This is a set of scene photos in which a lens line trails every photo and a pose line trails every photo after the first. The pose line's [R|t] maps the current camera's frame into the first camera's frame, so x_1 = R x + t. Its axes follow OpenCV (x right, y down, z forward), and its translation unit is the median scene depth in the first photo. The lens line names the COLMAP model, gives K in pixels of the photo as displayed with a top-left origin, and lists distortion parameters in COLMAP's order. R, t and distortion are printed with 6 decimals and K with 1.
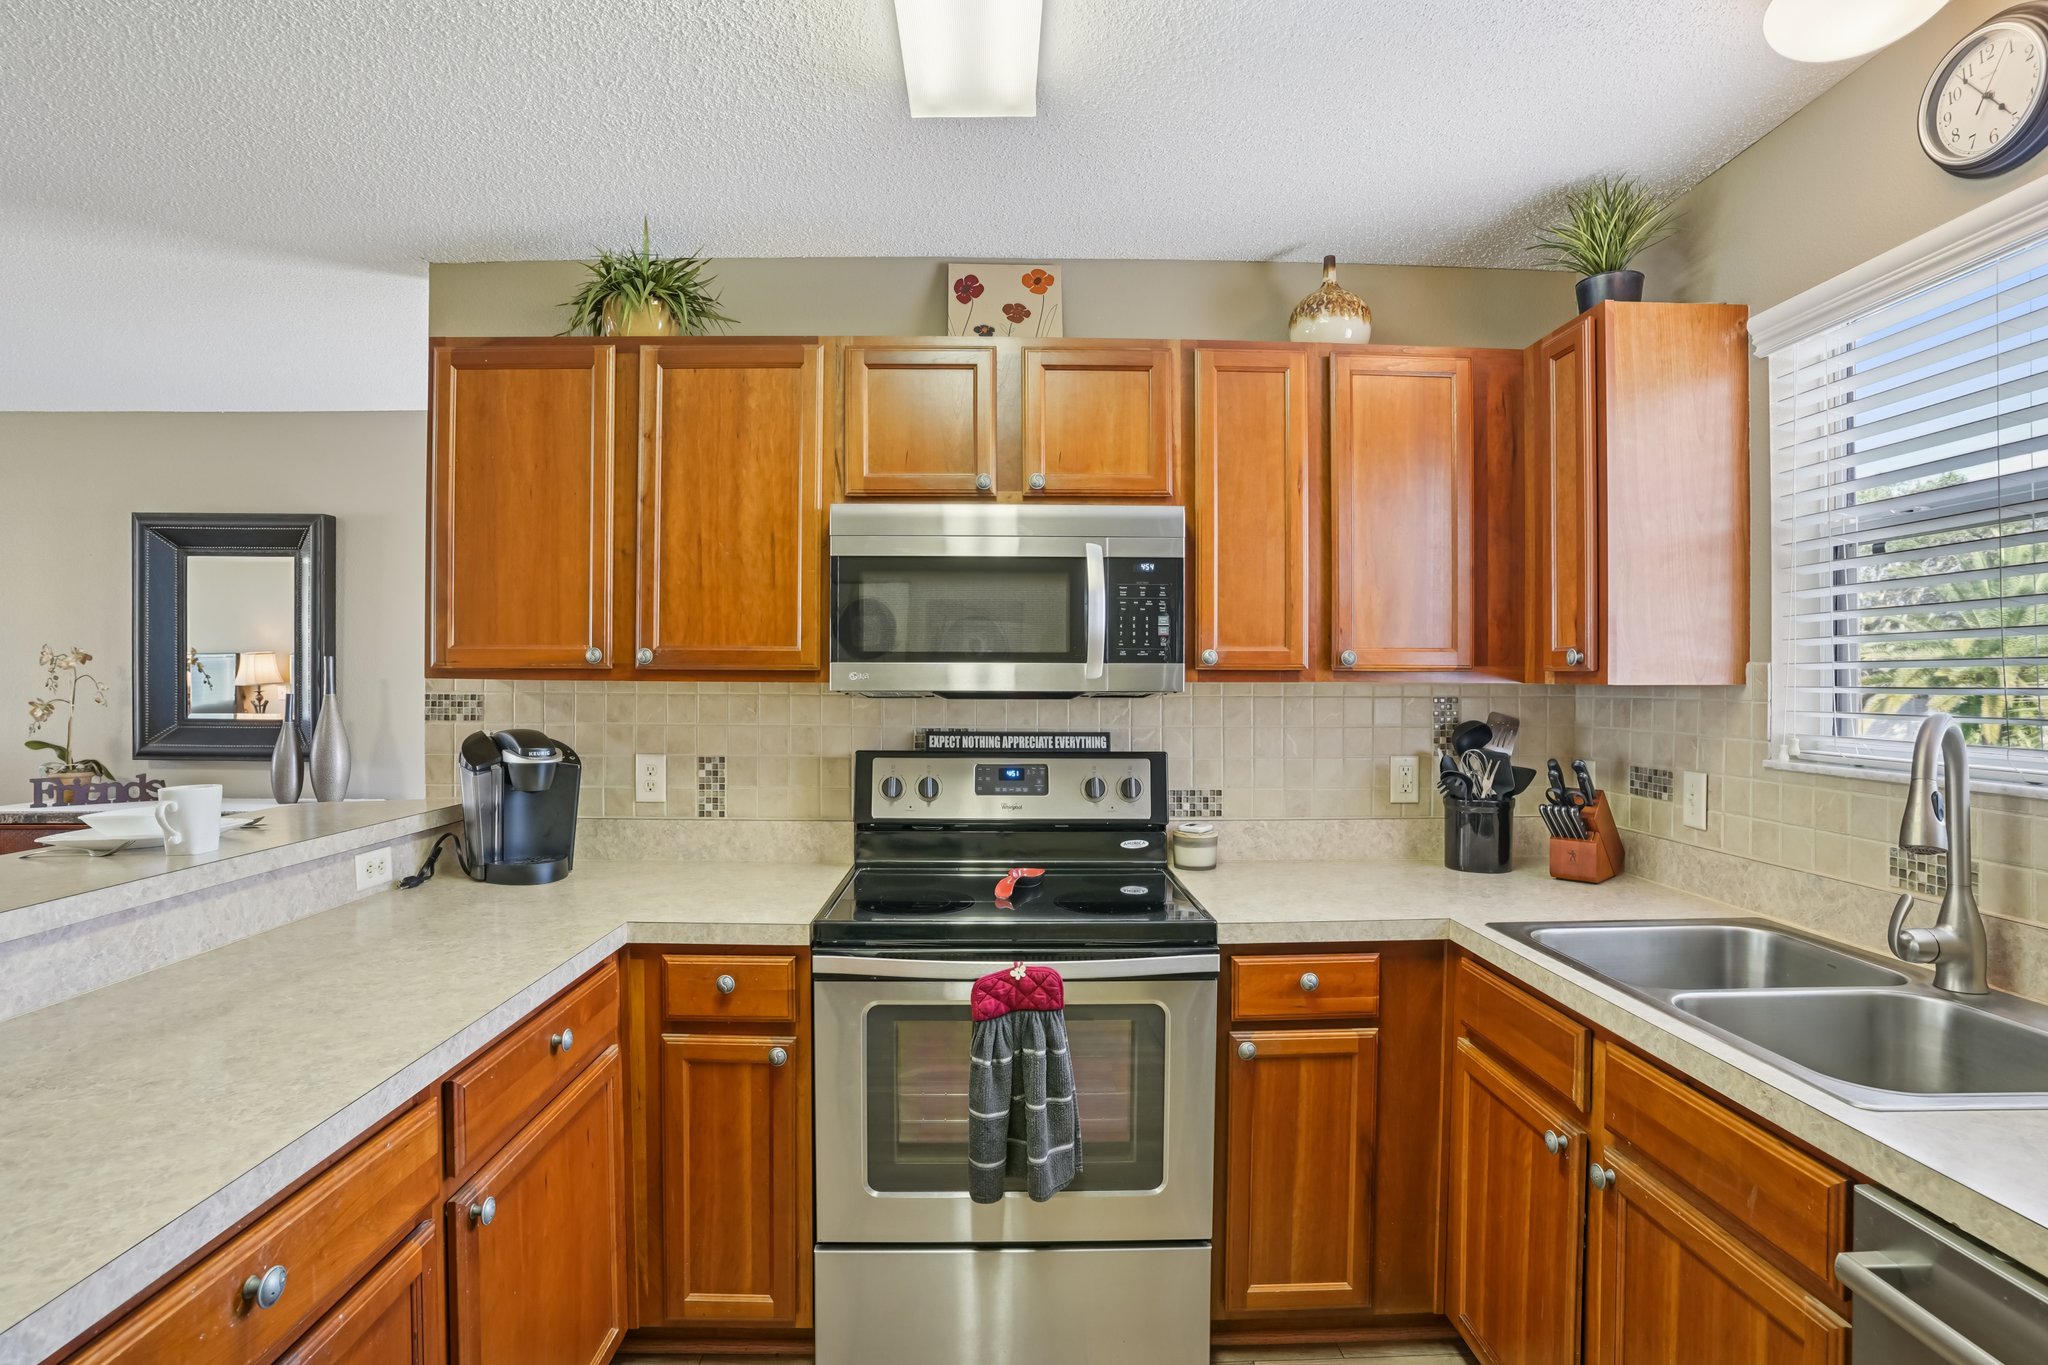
lens RADIAL K [[1005.4, 0, 1024.0], [0, 1005.4, 682.5], [0, 0, 1]] dist [-0.080732, 0.037779]
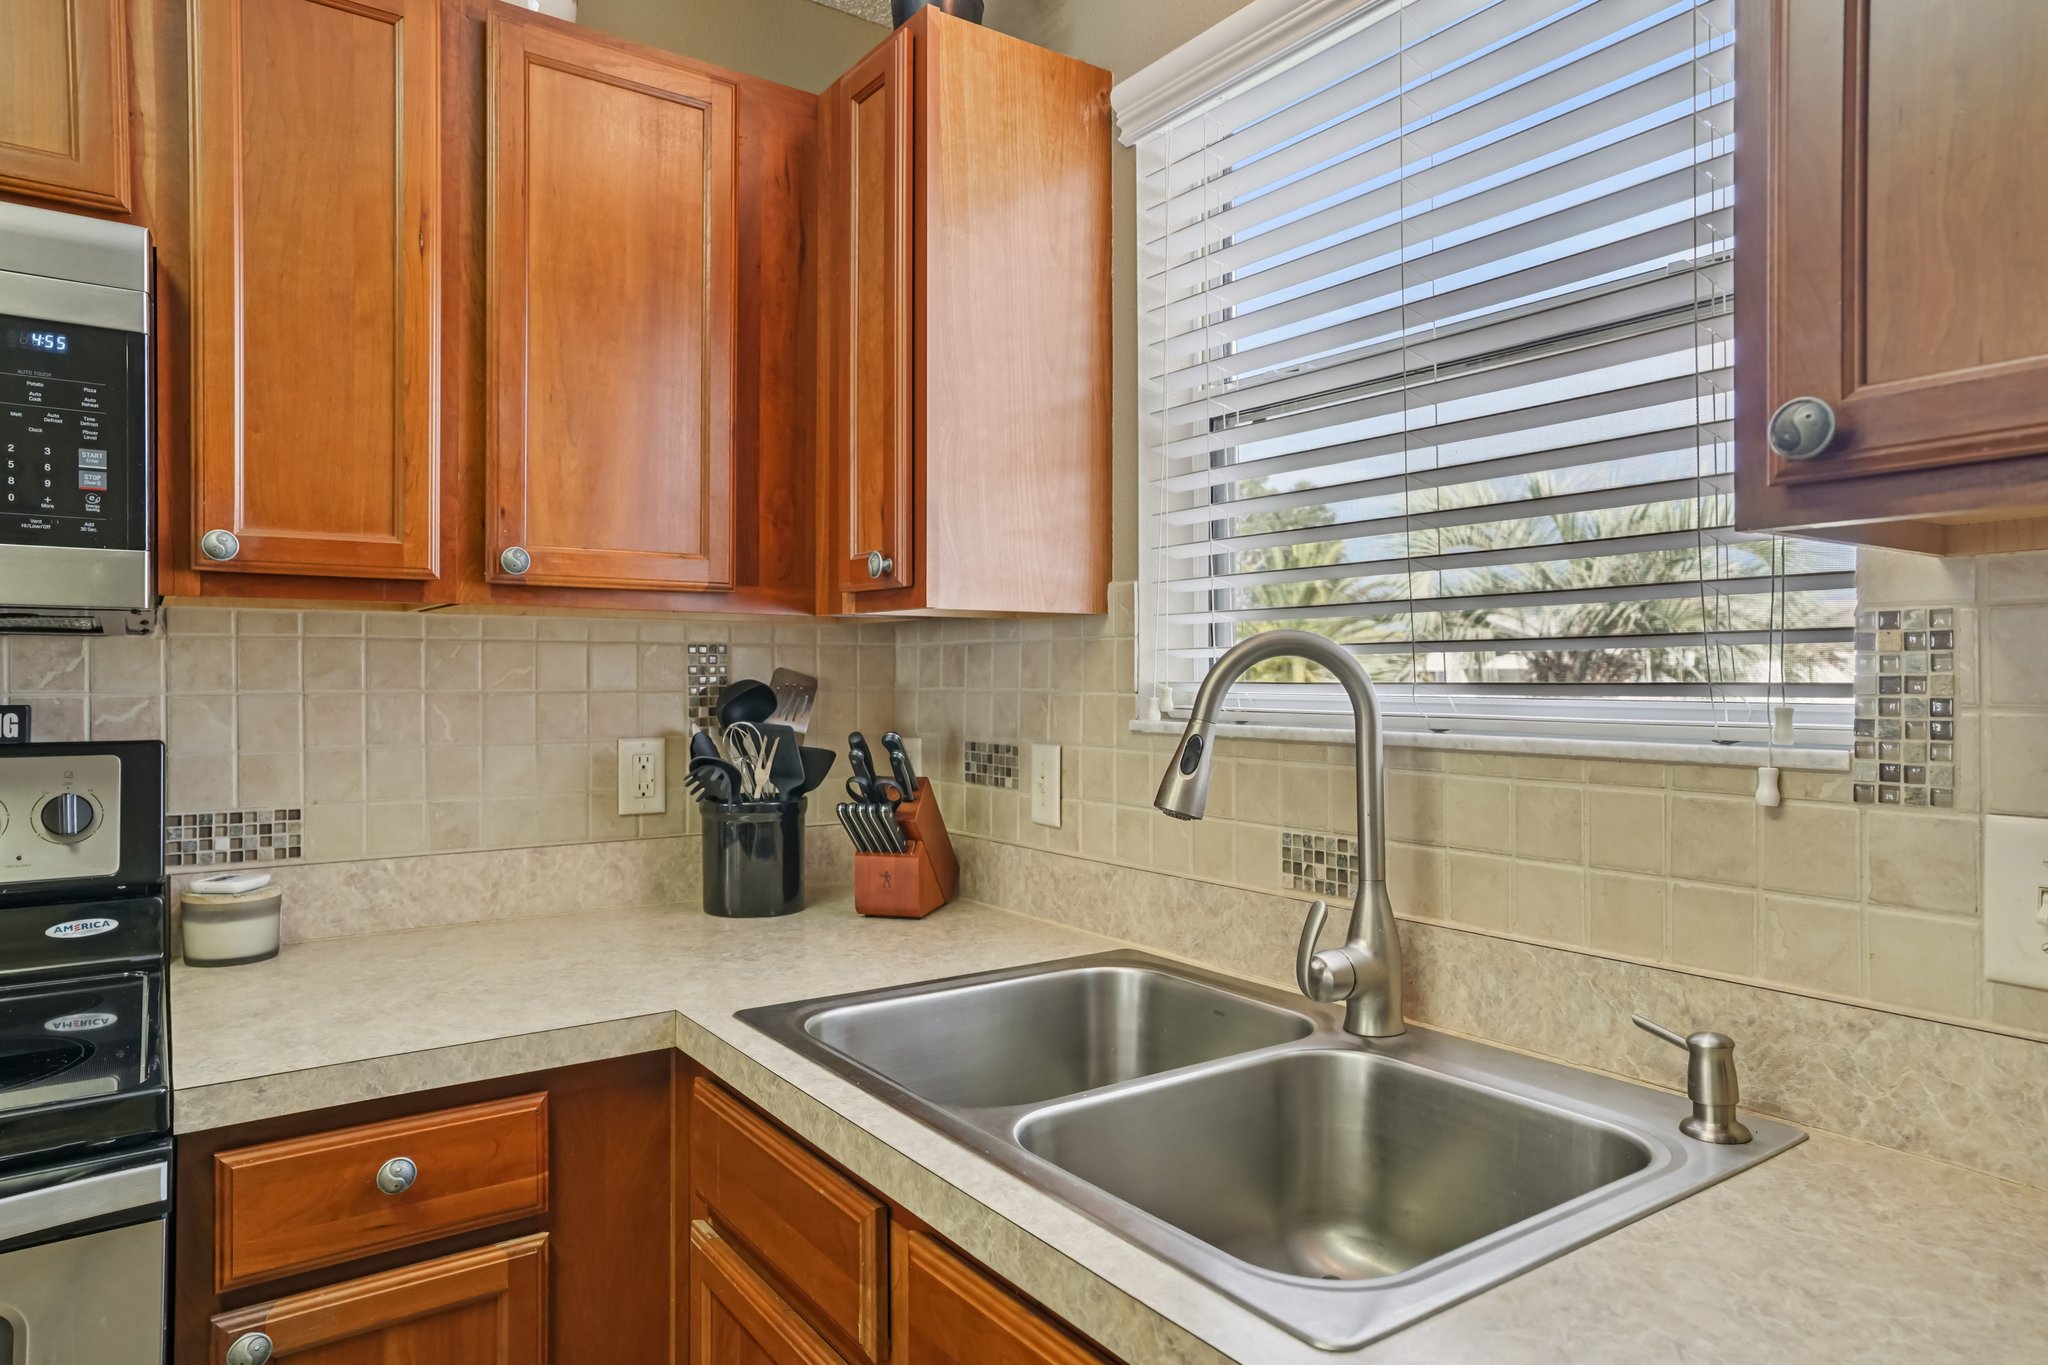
lens RADIAL K [[1239.0, 0, 1024.0], [0, 1239.0, 682.5], [0, 0, 1]] dist [-0.059998, 0.049262]
pose [[0.834292, -0.005332, 0.551297, 0.199793], [0.003458, 0.999984, 0.004439, 0.046145], [-0.551312, -0.001798, 0.834297, 0.287838]]
